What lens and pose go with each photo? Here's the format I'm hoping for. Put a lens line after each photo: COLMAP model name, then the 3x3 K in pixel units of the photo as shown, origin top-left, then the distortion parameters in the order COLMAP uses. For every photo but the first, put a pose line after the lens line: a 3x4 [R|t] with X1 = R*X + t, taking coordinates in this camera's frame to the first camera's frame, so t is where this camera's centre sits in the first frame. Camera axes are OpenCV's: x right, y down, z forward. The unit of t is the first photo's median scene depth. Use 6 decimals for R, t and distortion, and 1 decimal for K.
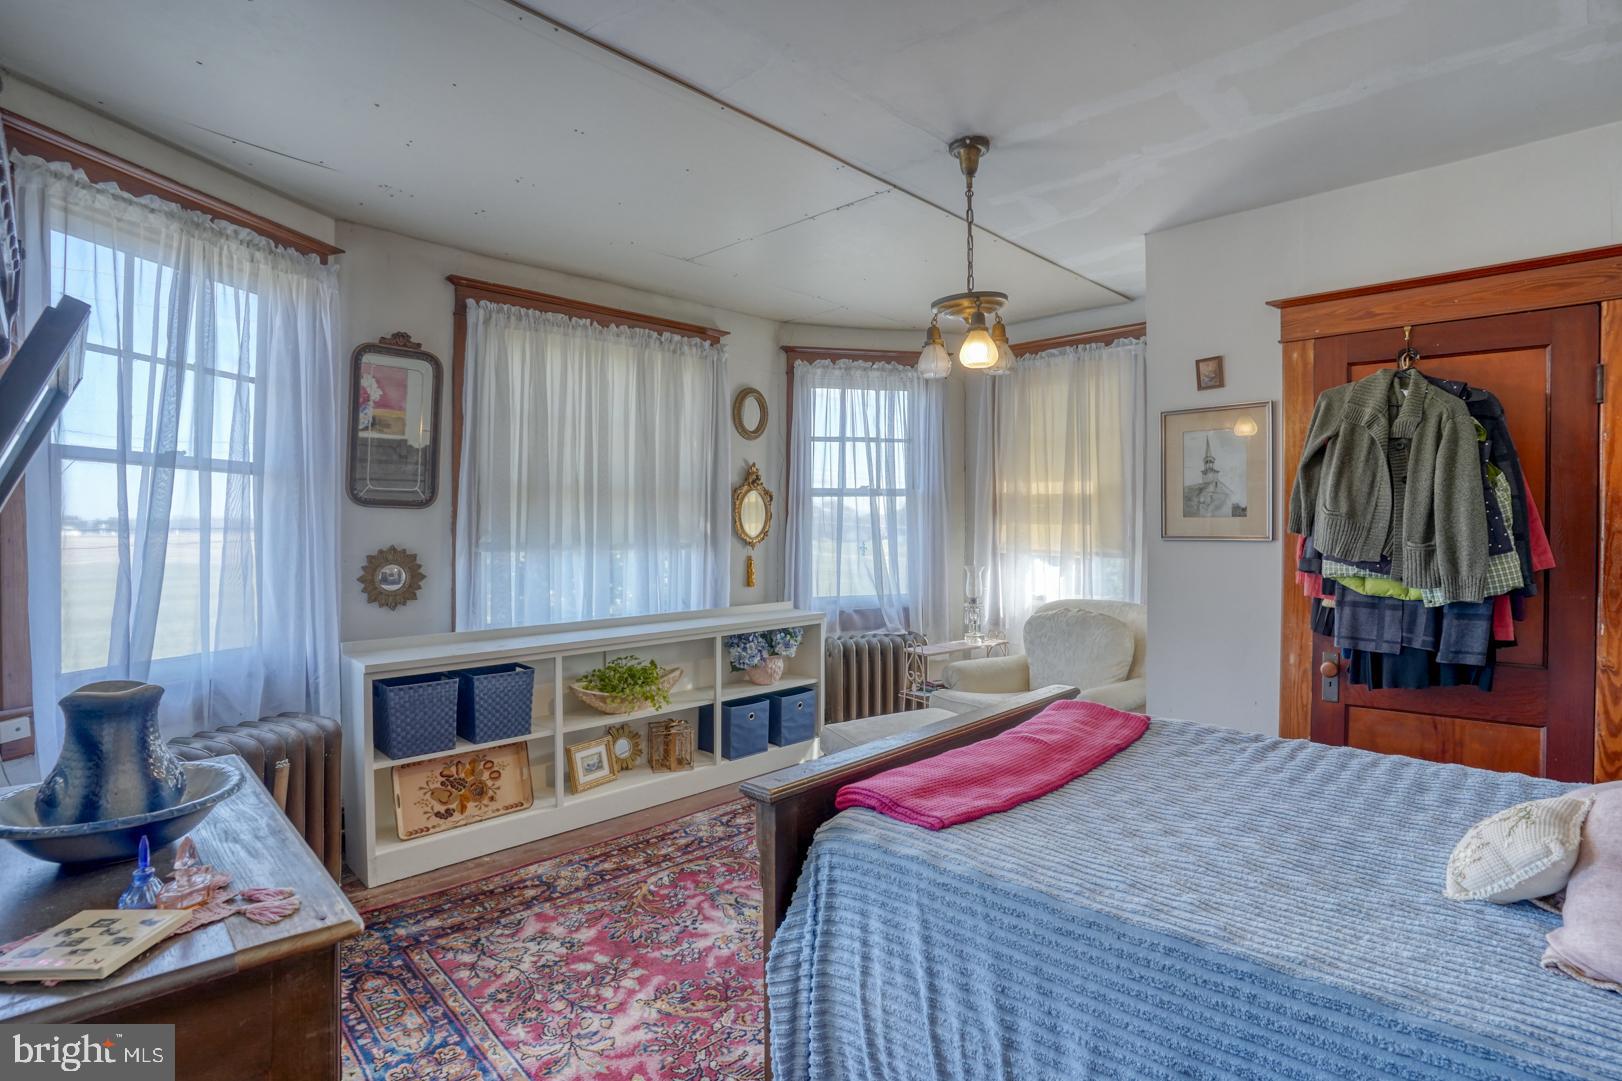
lens RADIAL K [[792.1, 0, 802.4], [0, 792.1, 534.8], [0, 0, 1]] dist [-0.074925, 0.034460]
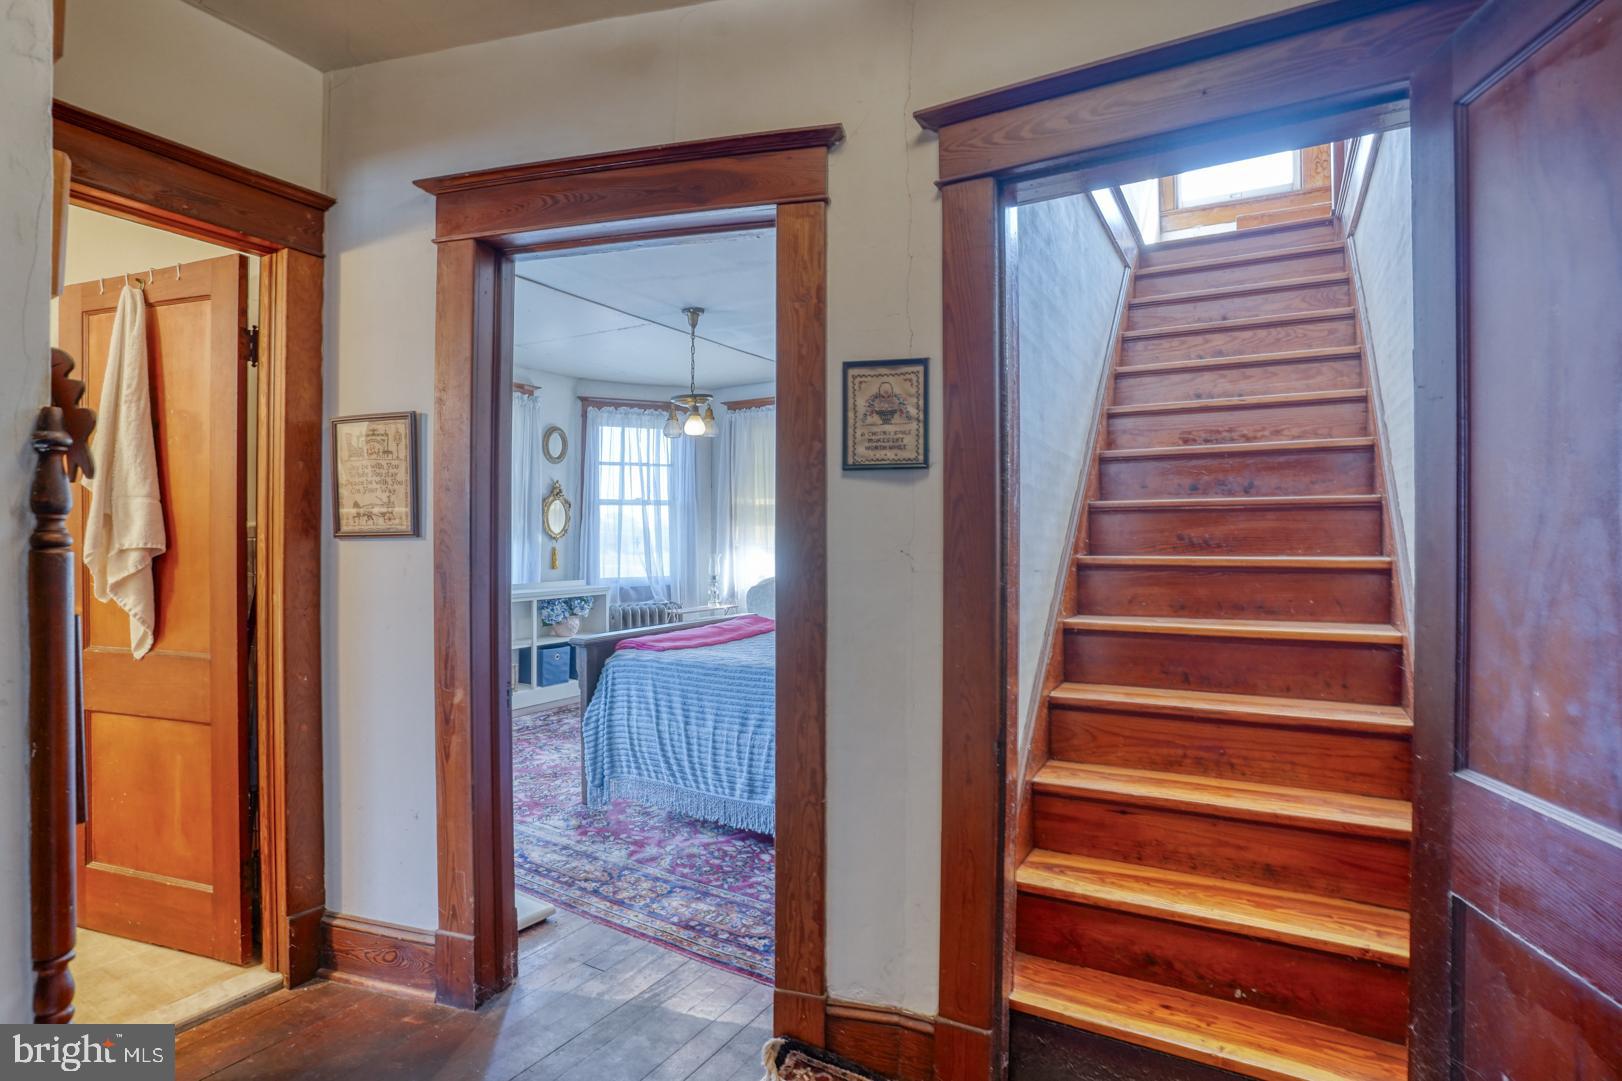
lens RADIAL K [[792.1, 0, 802.4], [0, 792.1, 534.8], [0, 0, 1]] dist [-0.074925, 0.034460]
pose [[0.963674, 0.002255, 0.267073, -0.016041], [0.001626, 0.999896, -0.014309, 0.027371], [-0.267077, 0.014223, 0.963570, -0.478027]]
